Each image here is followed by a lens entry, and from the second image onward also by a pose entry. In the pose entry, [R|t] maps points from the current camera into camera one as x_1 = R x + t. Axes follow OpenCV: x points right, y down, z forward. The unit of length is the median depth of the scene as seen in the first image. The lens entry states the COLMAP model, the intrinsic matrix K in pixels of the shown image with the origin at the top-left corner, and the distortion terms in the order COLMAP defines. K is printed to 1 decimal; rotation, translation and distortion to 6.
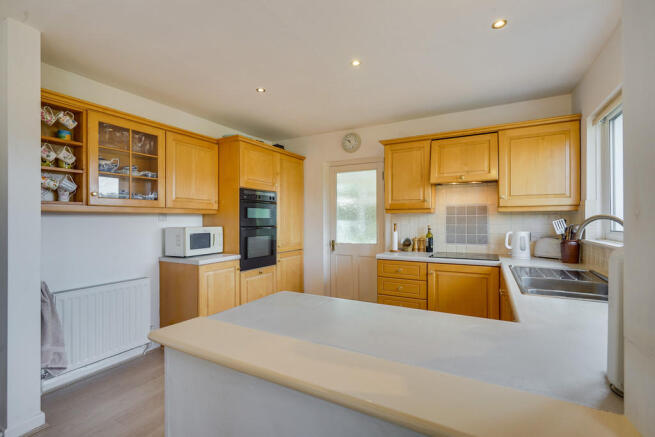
lens RADIAL K [[294.4, 0, 327.5], [0, 294.4, 218.5], [0, 0, 1]] dist [0.000773, 0.000435]
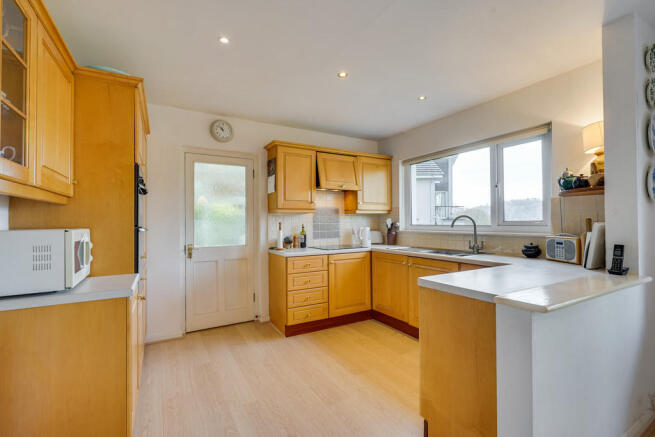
lens RADIAL K [[294.4, 0, 327.5], [0, 294.4, 218.5], [0, 0, 1]] dist [0.000773, 0.000435]
pose [[0.530333, 0.009747, 0.847733, -0.586796], [0.001949, 0.999917, -0.012717, 0.016964], [-0.847787, 0.008397, 0.530270, 0.323844]]
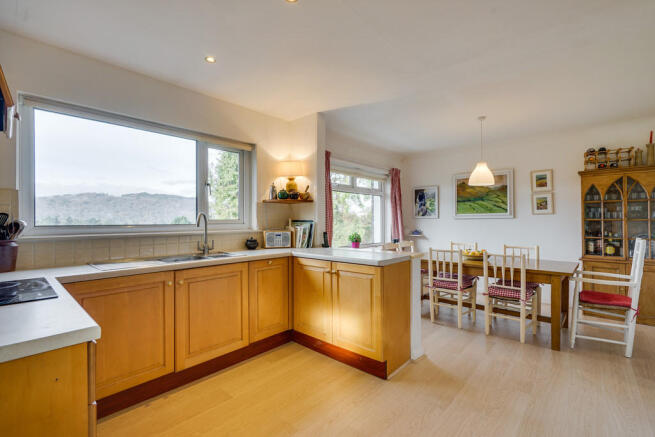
lens RADIAL K [[294.4, 0, 327.5], [0, 294.4, 218.5], [0, 0, 1]] dist [0.000773, 0.000435]
pose [[-0.971981, 0.006945, 0.234956, -0.100404], [0.004873, 0.999944, -0.009399, 0.021303], [-0.235008, -0.007991, -0.971961, 1.164152]]
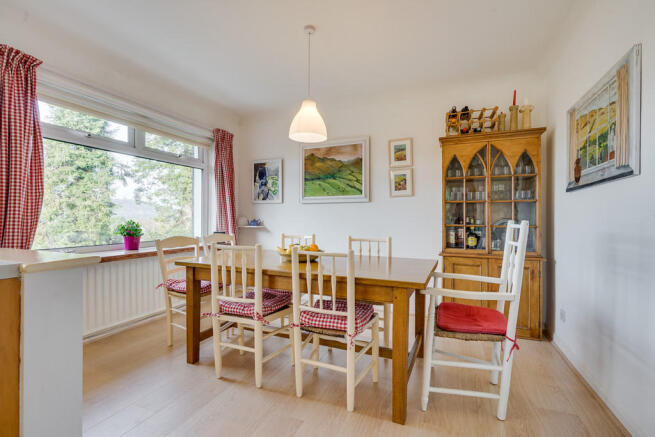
lens RADIAL K [[294.4, 0, 327.5], [0, 294.4, 218.5], [0, 0, 1]] dist [0.000773, 0.000435]
pose [[-0.995528, -0.001959, -0.094444, -0.383423], [-0.001596, 0.999991, -0.003920, 0.074250], [0.094450, -0.003752, -0.995522, 0.630305]]
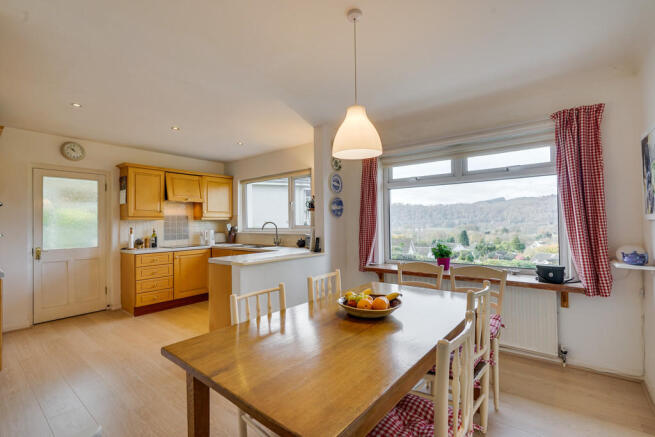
lens RADIAL K [[294.4, 0, 327.5], [0, 294.4, 218.5], [0, 0, 1]] dist [0.000773, 0.000435]
pose [[0.186191, 0.015473, 0.982392, -0.919461], [0.009134, 0.999806, -0.017479, 0.007507], [-0.982471, 0.012227, 0.186014, -0.088446]]
